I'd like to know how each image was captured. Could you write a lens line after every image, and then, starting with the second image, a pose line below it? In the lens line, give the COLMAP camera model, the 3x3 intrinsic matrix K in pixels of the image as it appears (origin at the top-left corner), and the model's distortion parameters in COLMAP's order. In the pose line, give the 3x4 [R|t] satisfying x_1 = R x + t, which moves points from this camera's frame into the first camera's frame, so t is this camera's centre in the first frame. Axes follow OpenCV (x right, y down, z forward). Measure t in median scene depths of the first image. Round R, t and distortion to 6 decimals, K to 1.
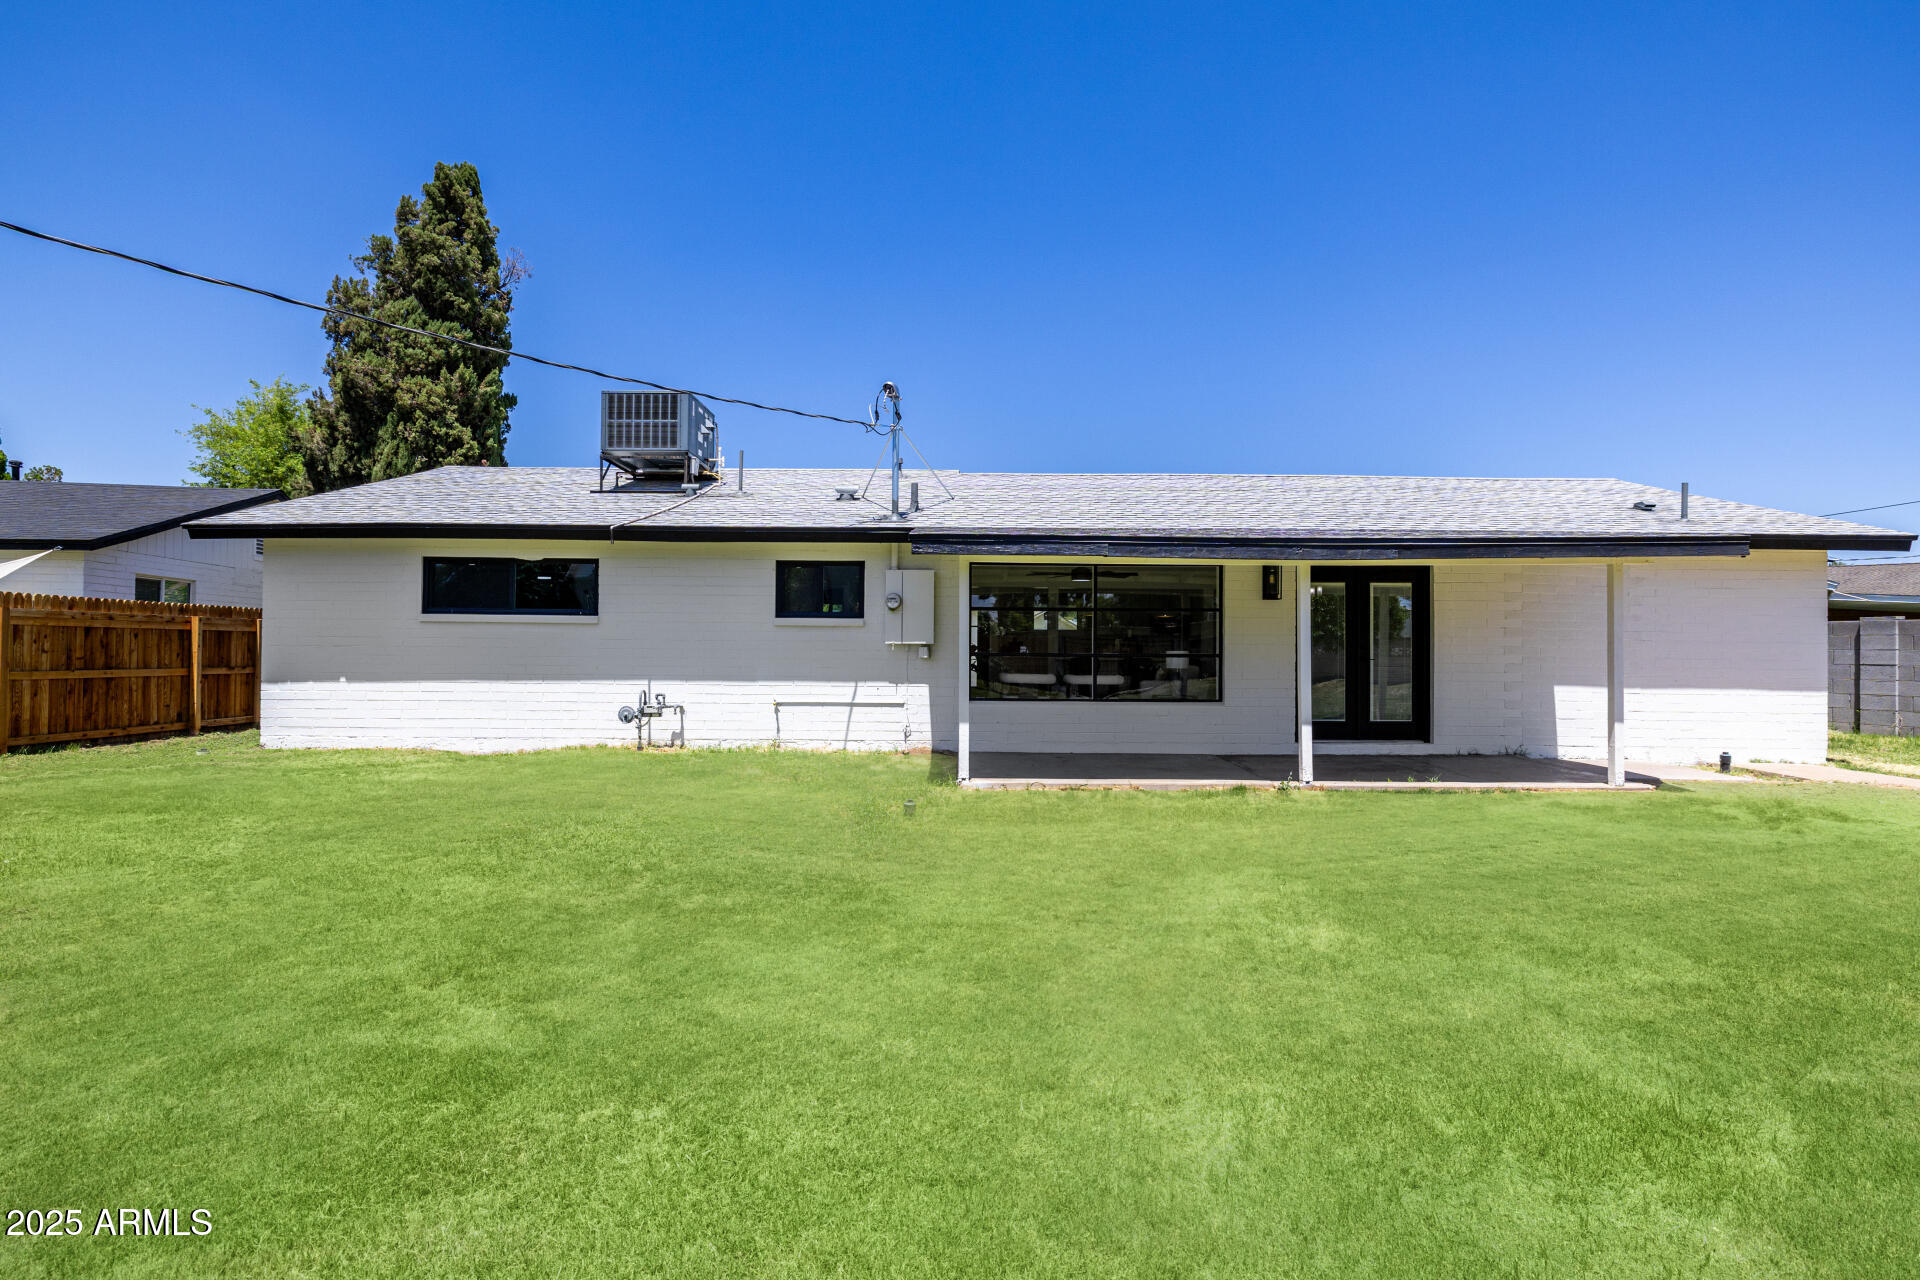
lens RADIAL K [[922.4, 0, 955.7], [0, 922.4, 627.4], [0, 0, 1]] dist [0.014822, -0.001656]
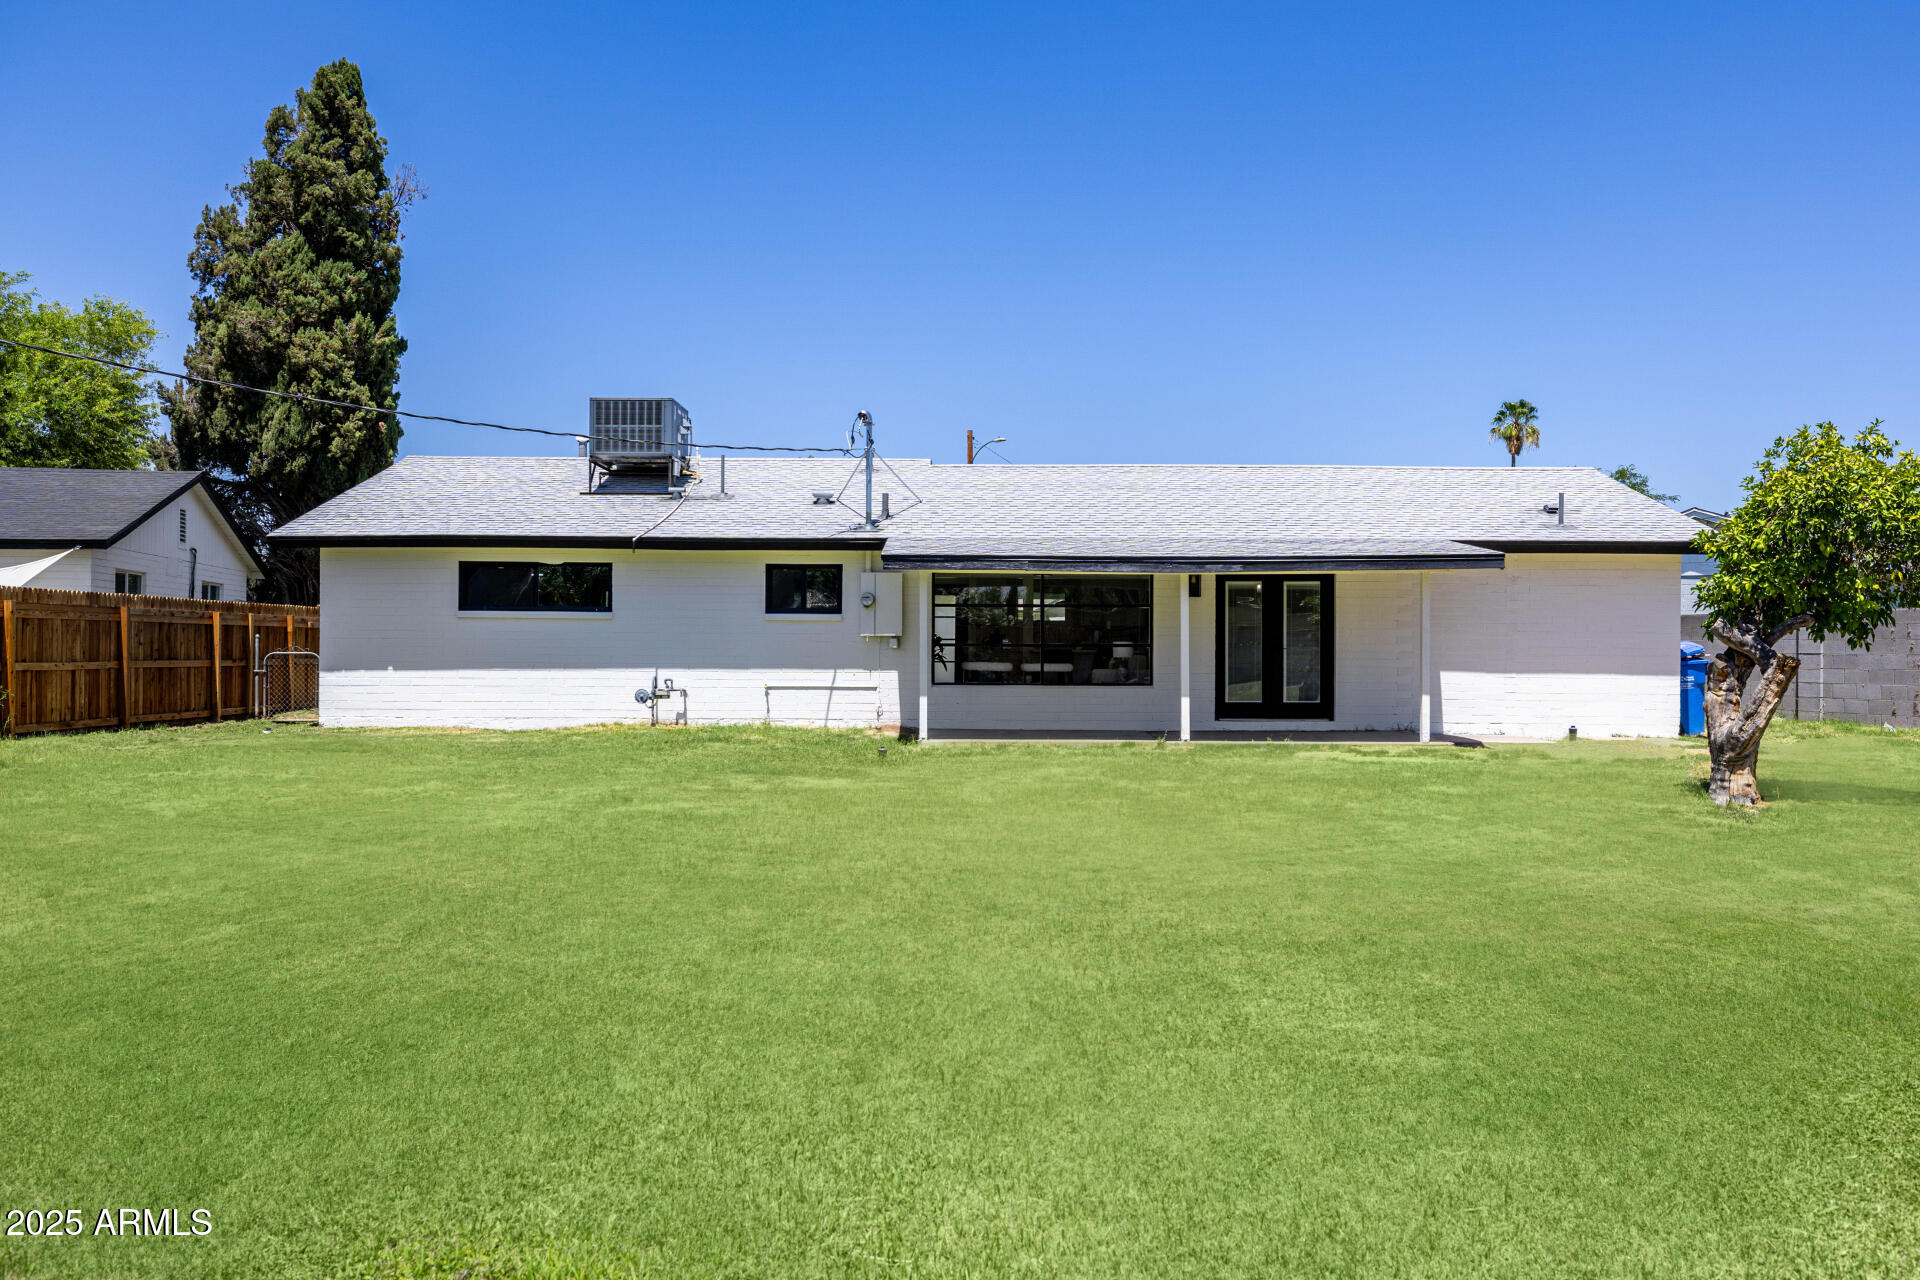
lens RADIAL K [[1555.3, 0, 962.7], [0, 1555.3, 637.5], [0, 0, 1]] dist [0.010034, 0.001092]
pose [[0.999989, -0.002231, 0.004183, 0.040205], [0.002156, 0.999839, 0.017815, -0.013521], [-0.004222, -0.017806, 0.999833, -0.874109]]
